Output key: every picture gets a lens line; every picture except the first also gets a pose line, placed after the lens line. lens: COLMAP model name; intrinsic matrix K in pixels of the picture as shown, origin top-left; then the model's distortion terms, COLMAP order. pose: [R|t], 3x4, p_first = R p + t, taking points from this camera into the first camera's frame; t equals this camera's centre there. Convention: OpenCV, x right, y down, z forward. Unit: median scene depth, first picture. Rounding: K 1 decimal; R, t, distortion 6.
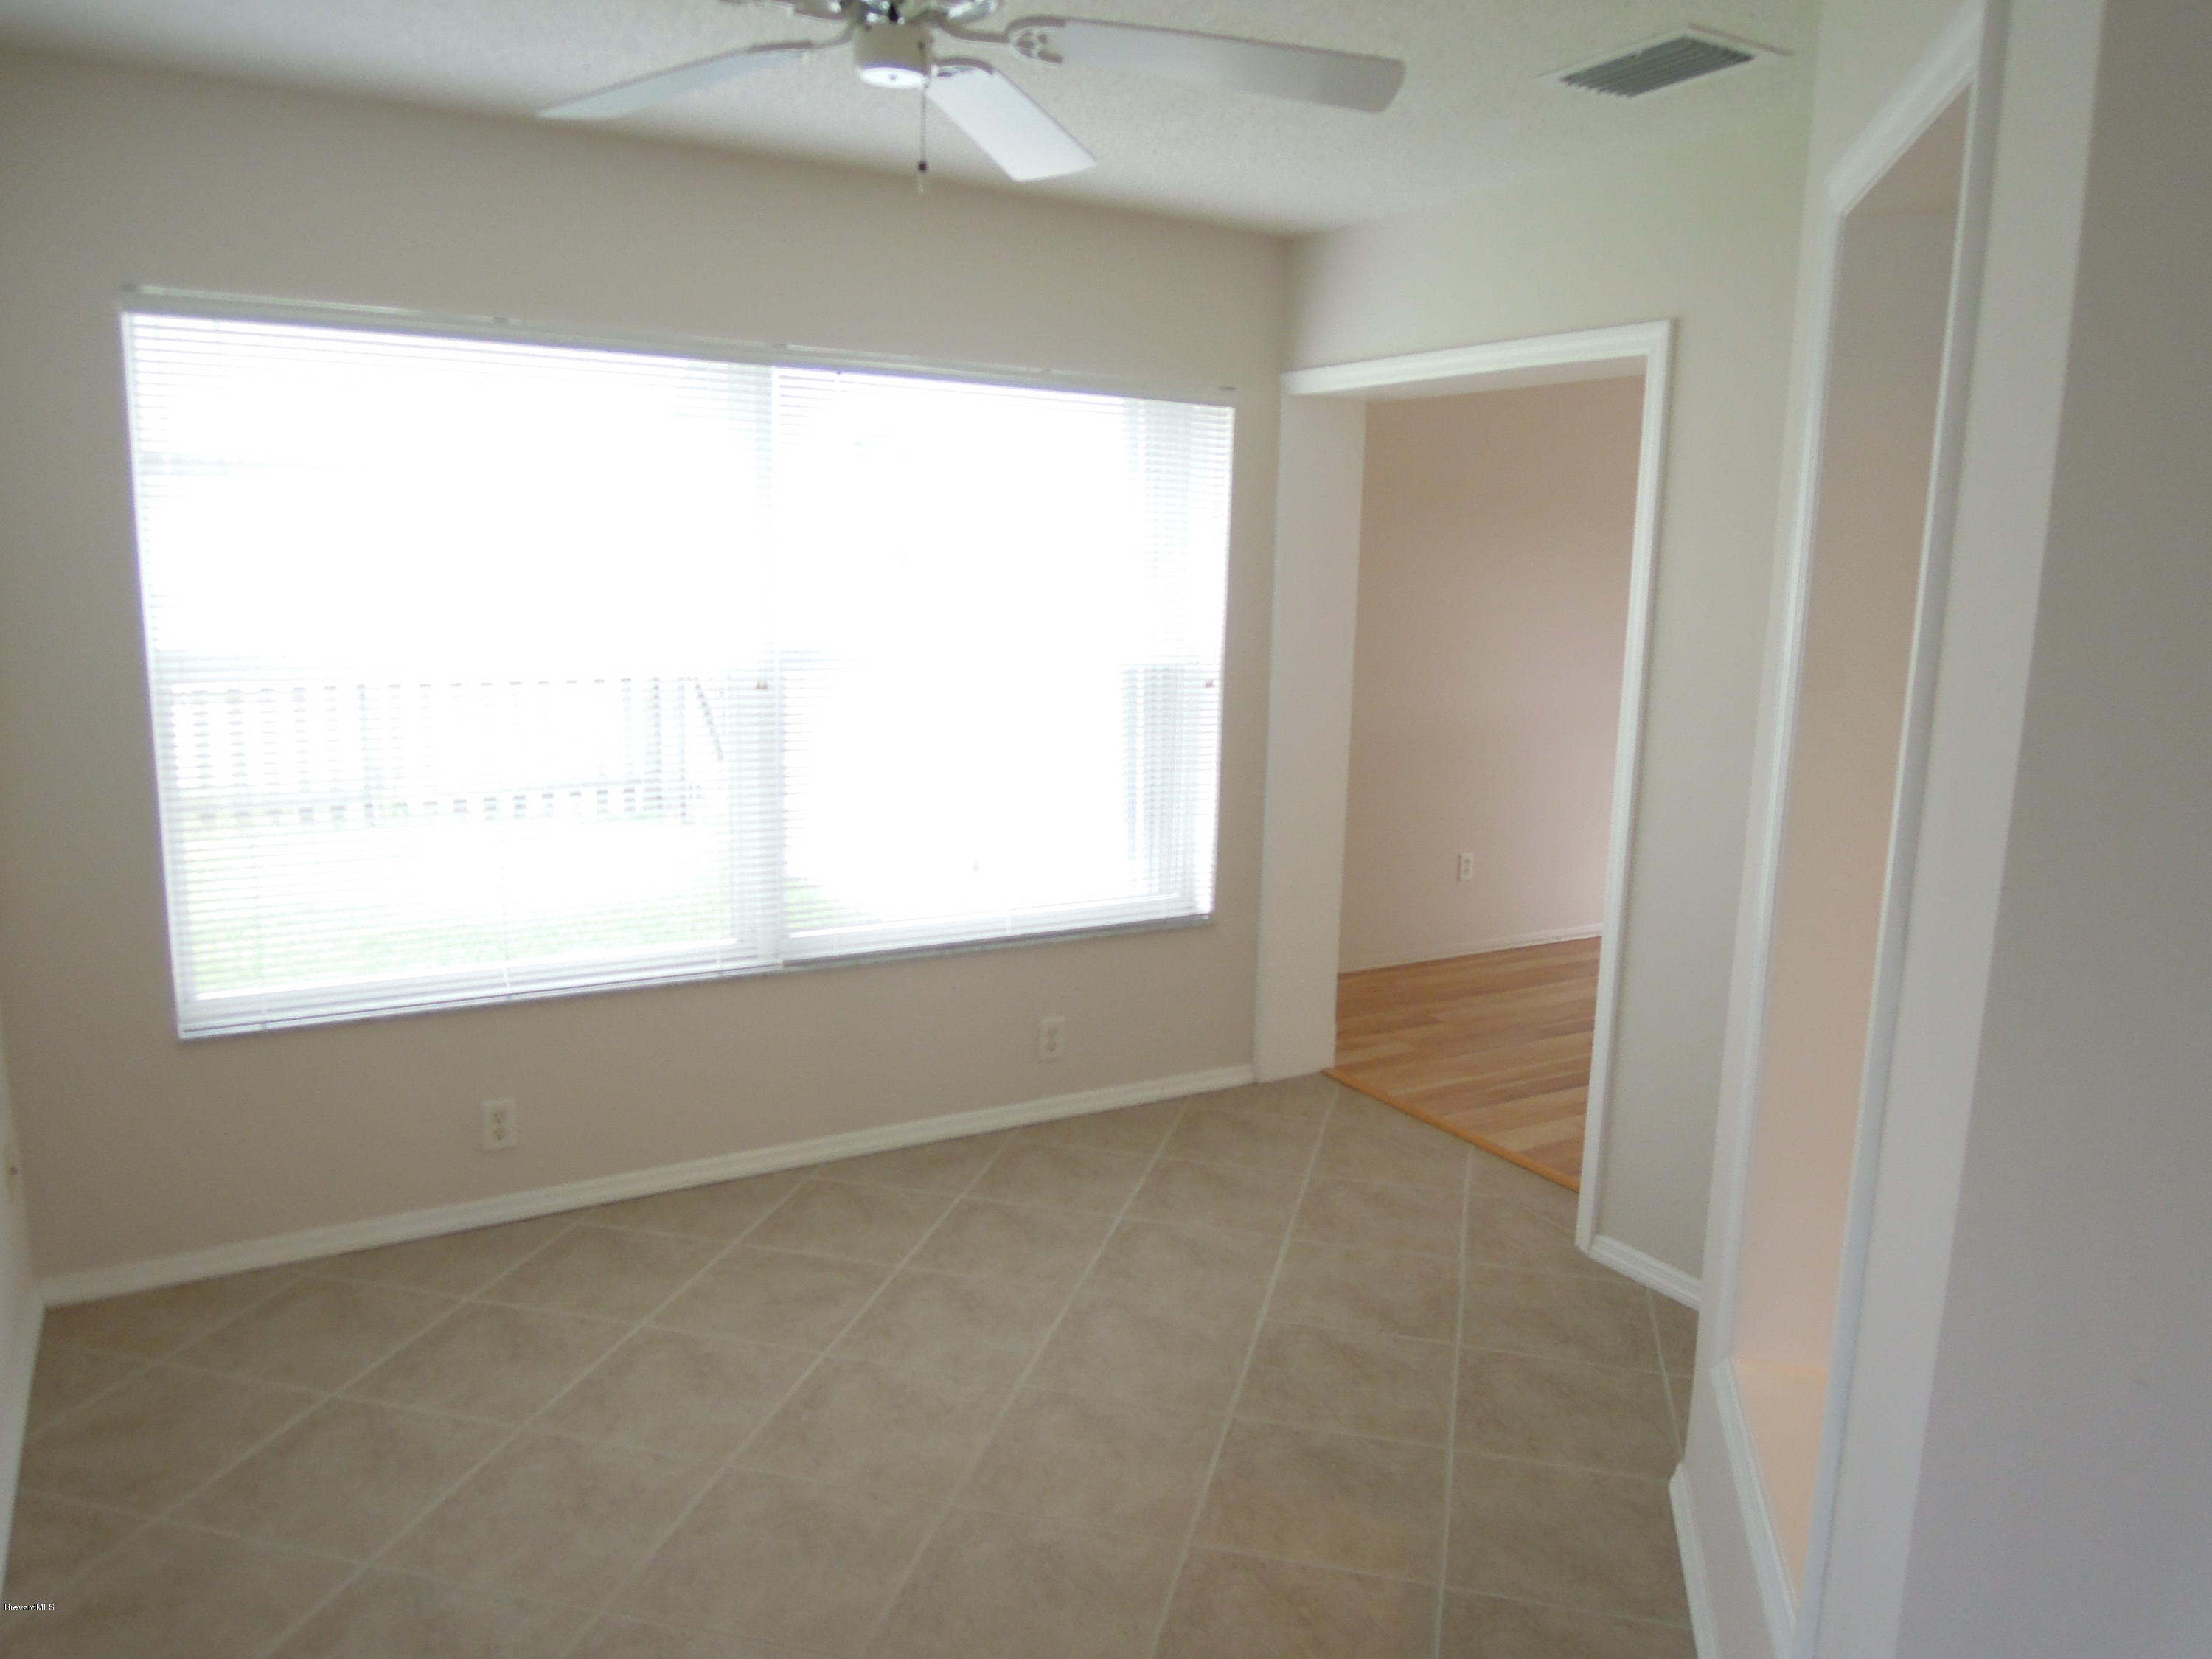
lens RADIAL K [[1576.9, 0, 1102.3], [0, 1576.9, 841.3], [0, 0, 1]] dist [-0.020504, -0.003828]
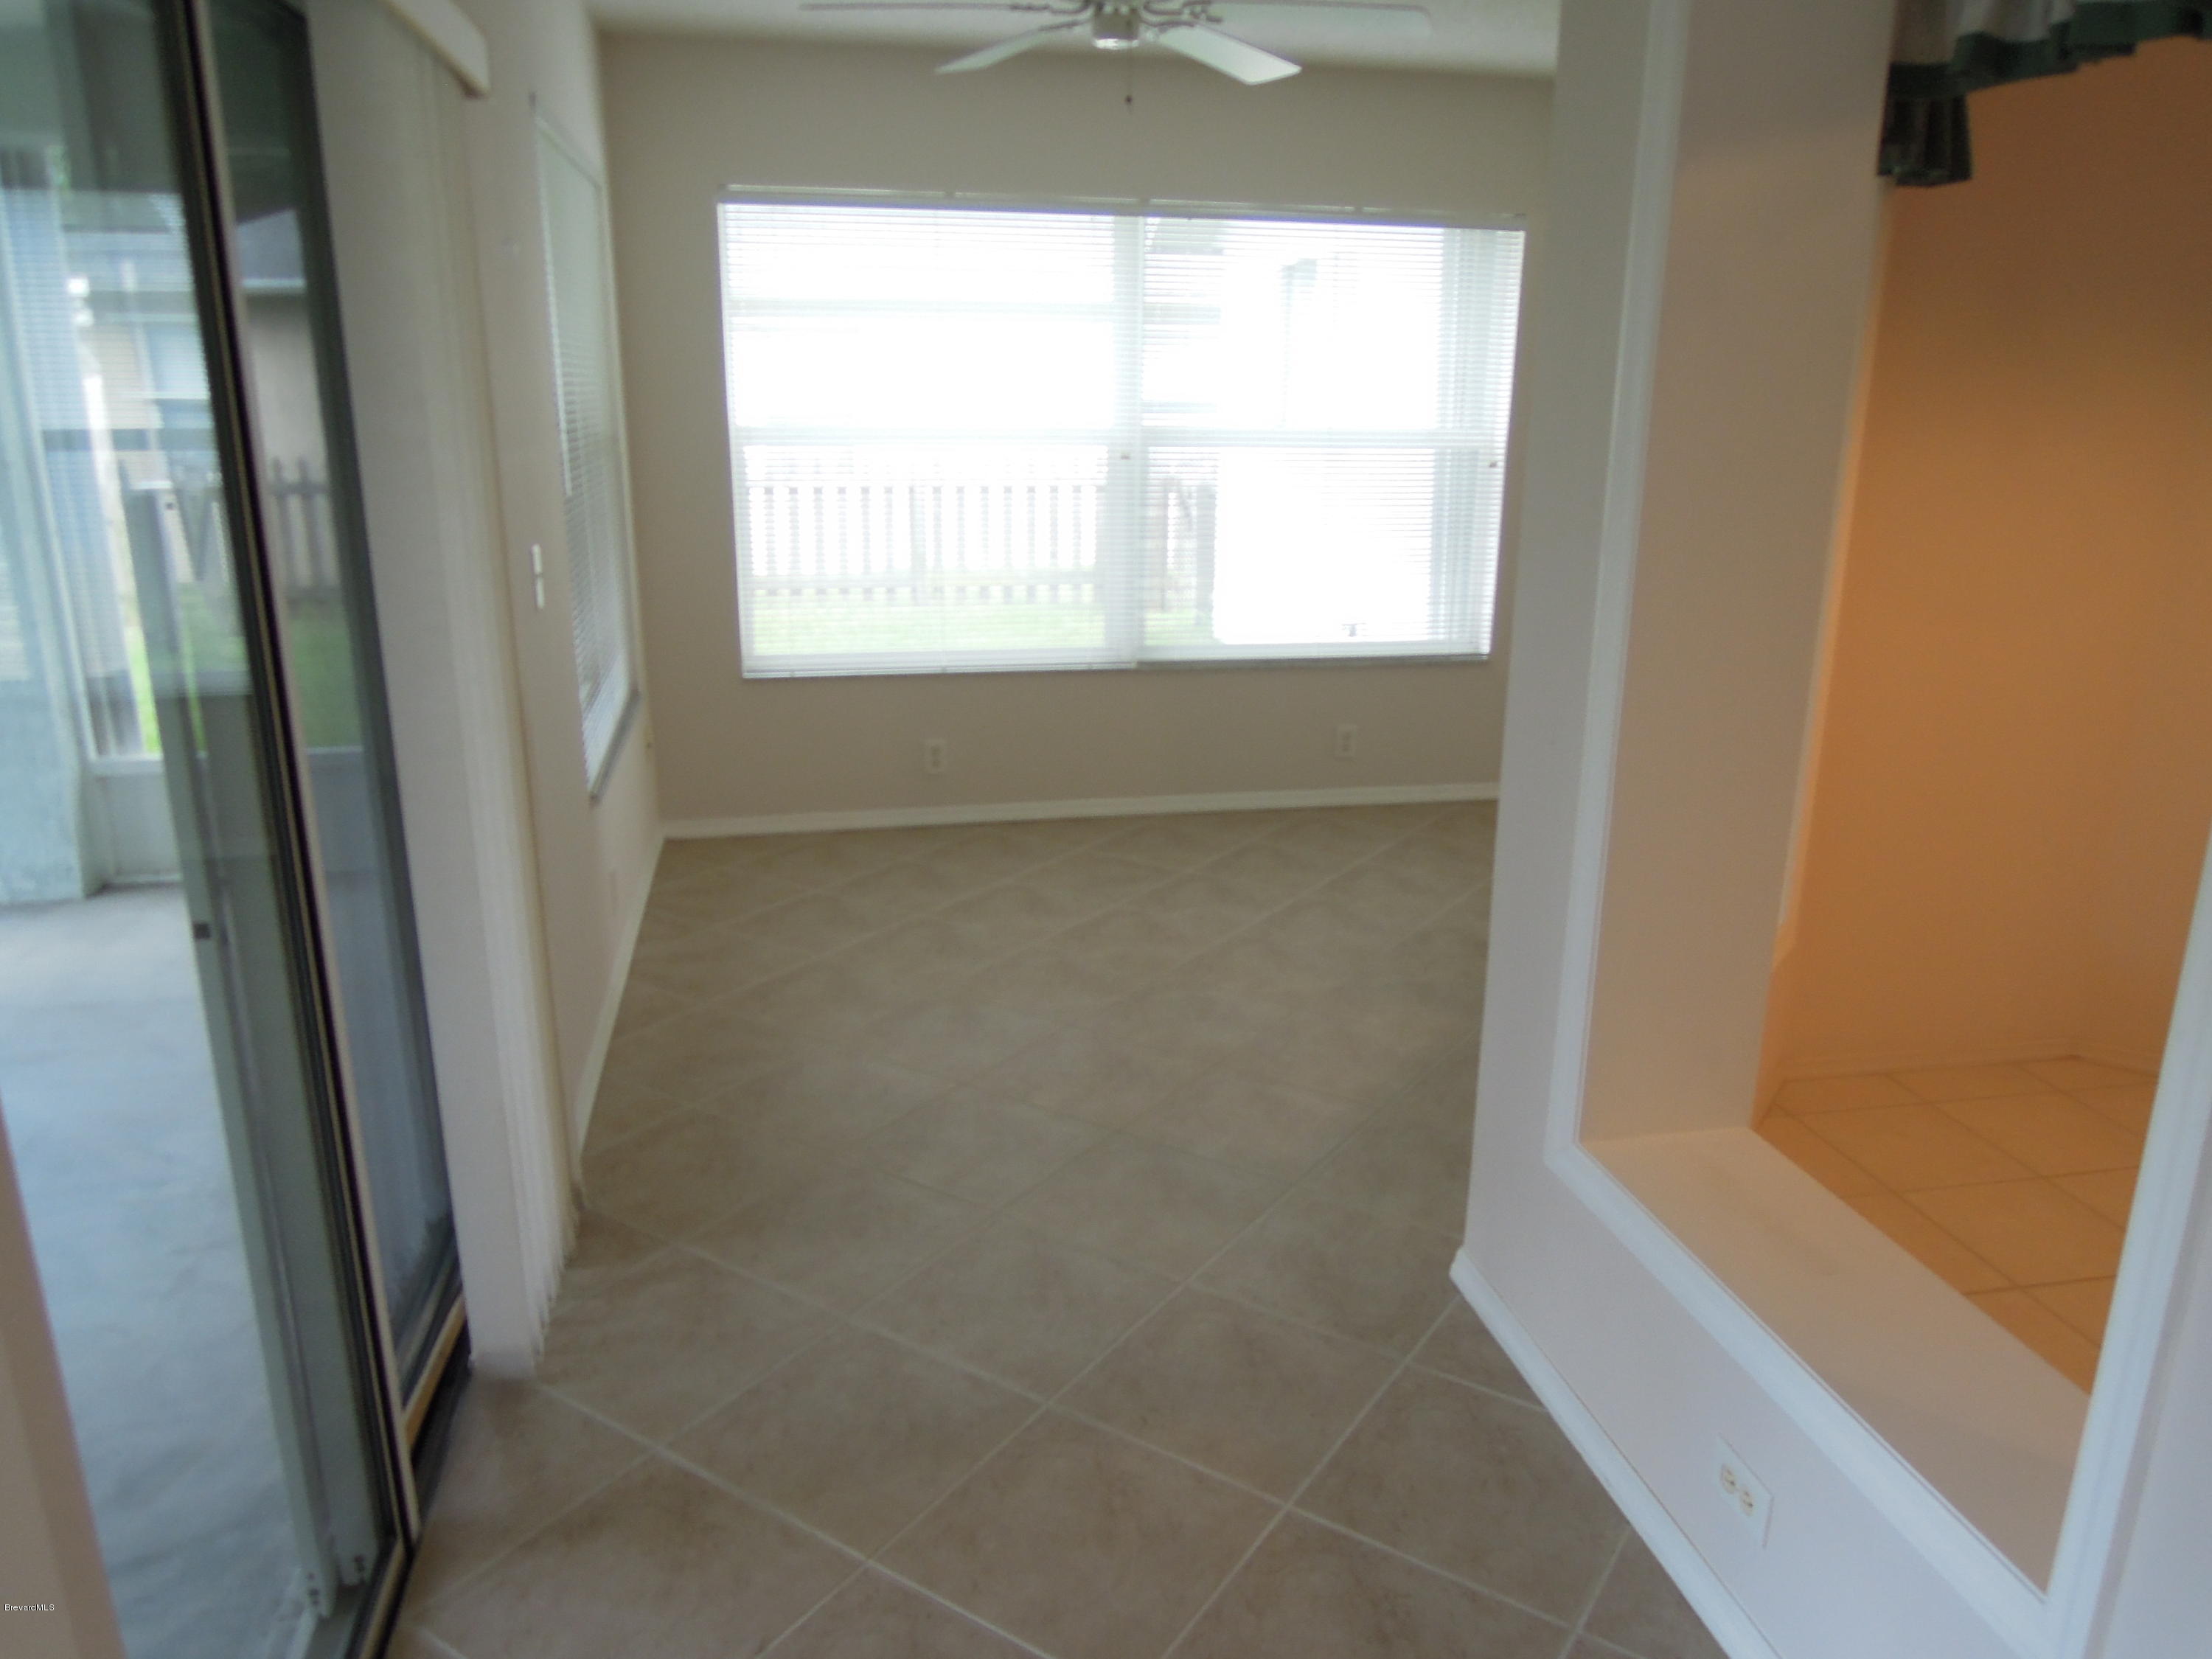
lens RADIAL K [[1576.9, 0, 1115.1], [0, 1576.9, 837.2], [0, 0, 1]] dist [-0.020504, -0.003828]
pose [[0.943110, 0.078838, -0.322999, 0.226770], [-0.046951, 0.993325, 0.105362, 0.080364], [0.329150, -0.084203, 0.940516, -0.300137]]
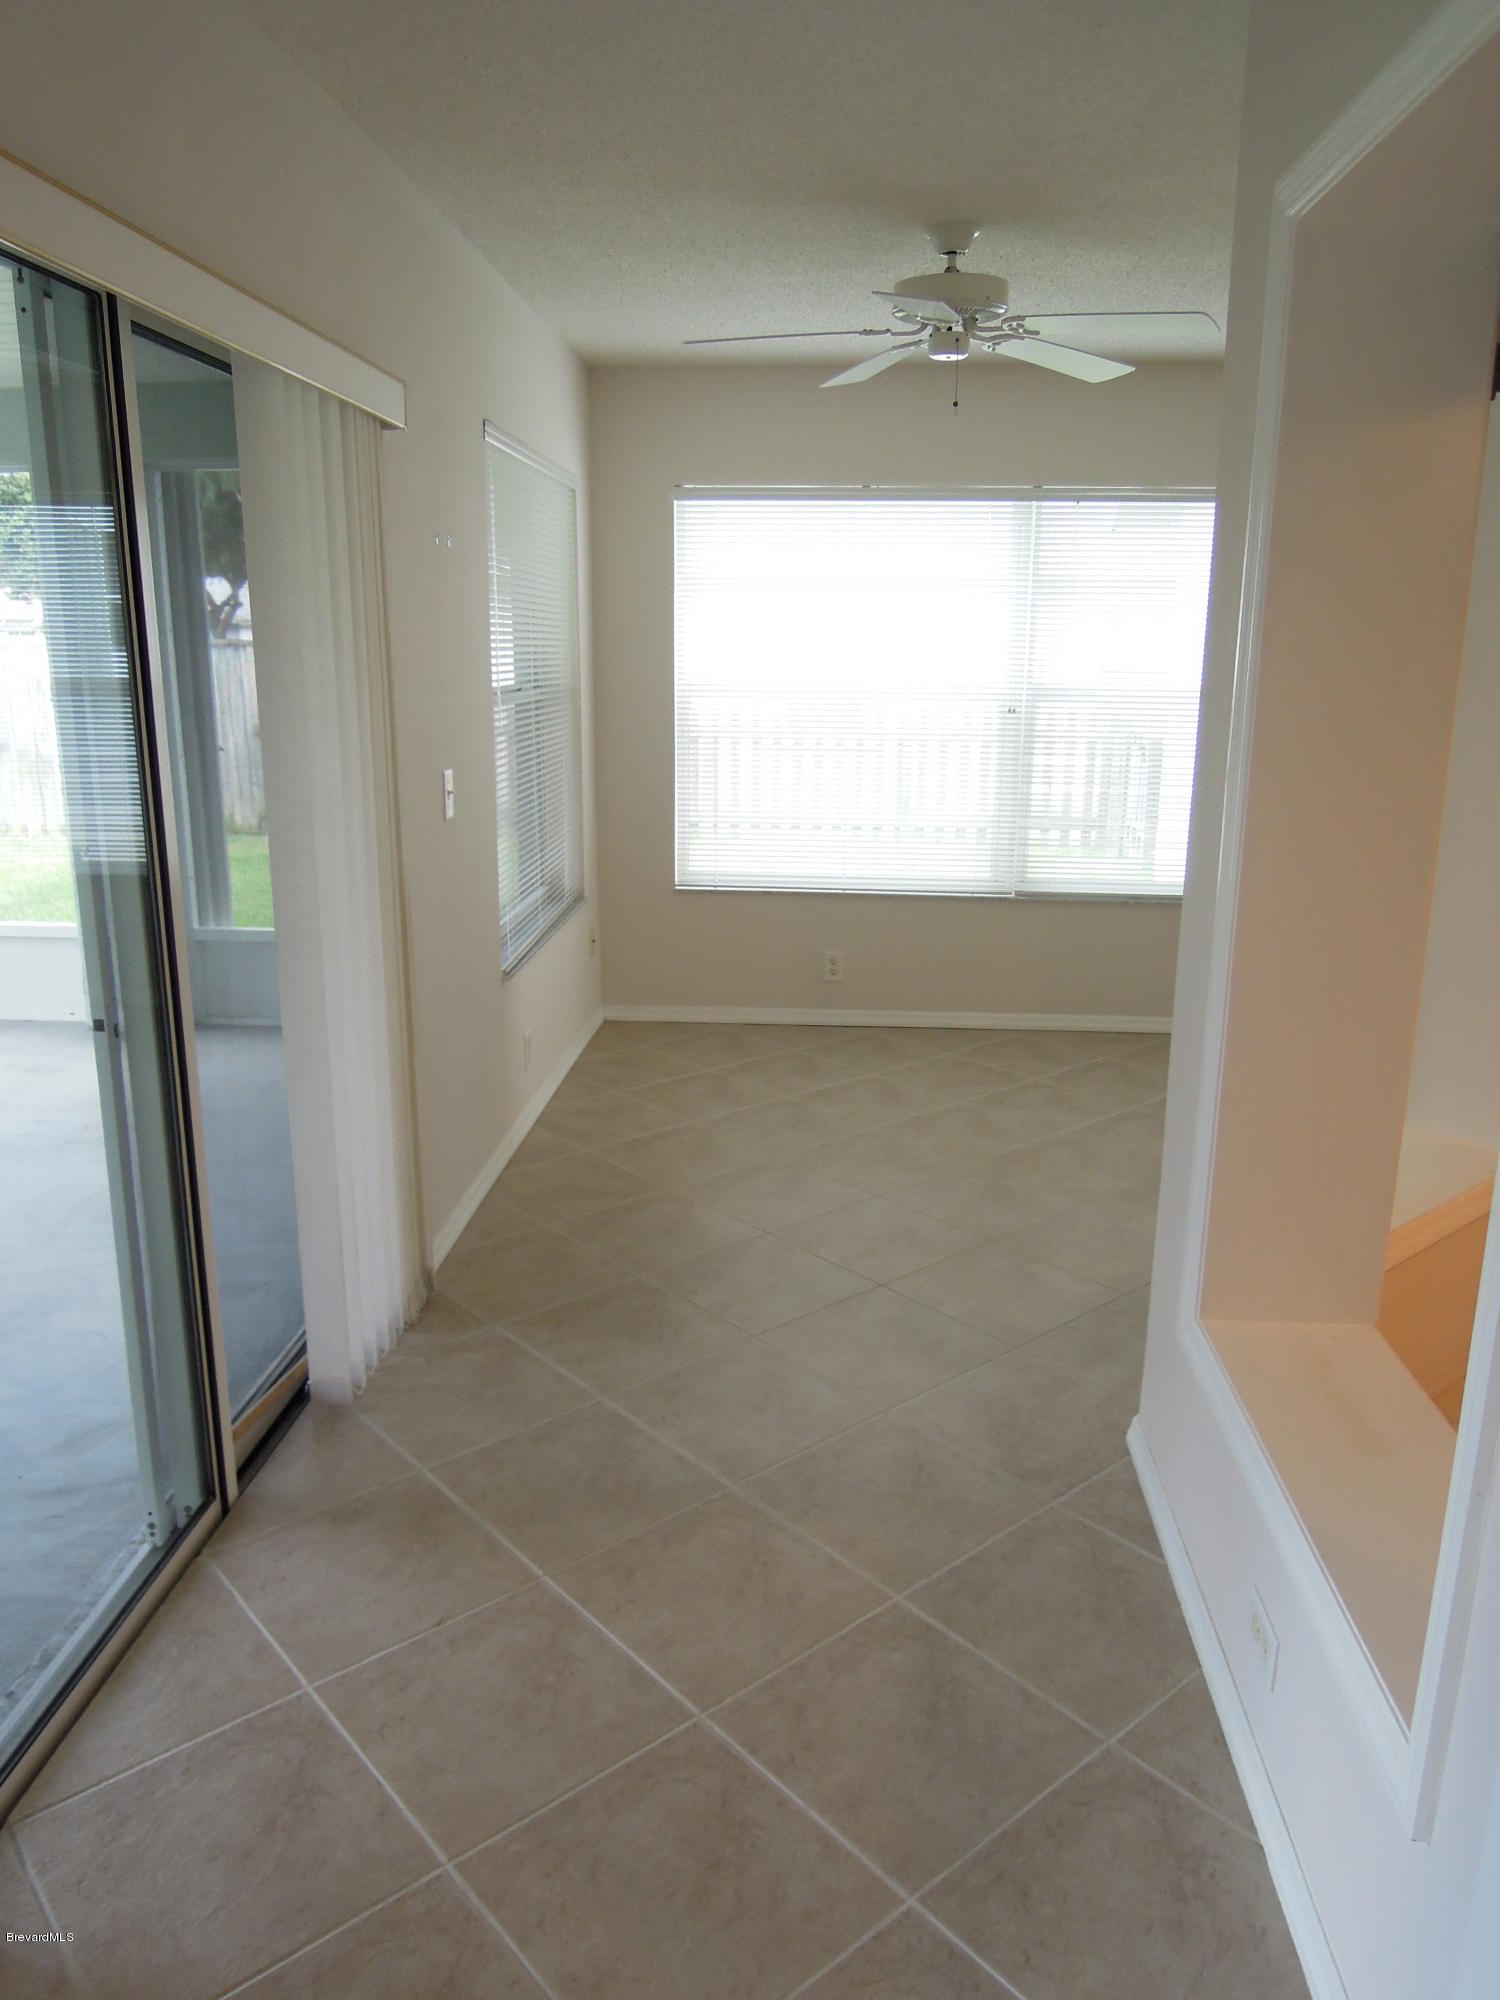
lens RADIAL K [[1425.8, 0, 734.6], [0, 1425.8, 998.3], [0, 0, 1]] dist [-0.020504, -0.003828]
pose [[0.814154, 0.122929, -0.567487, 0.362306], [-0.091816, 0.992292, 0.083225, 0.084672], [0.573344, -0.015654, 0.819165, -0.289290]]
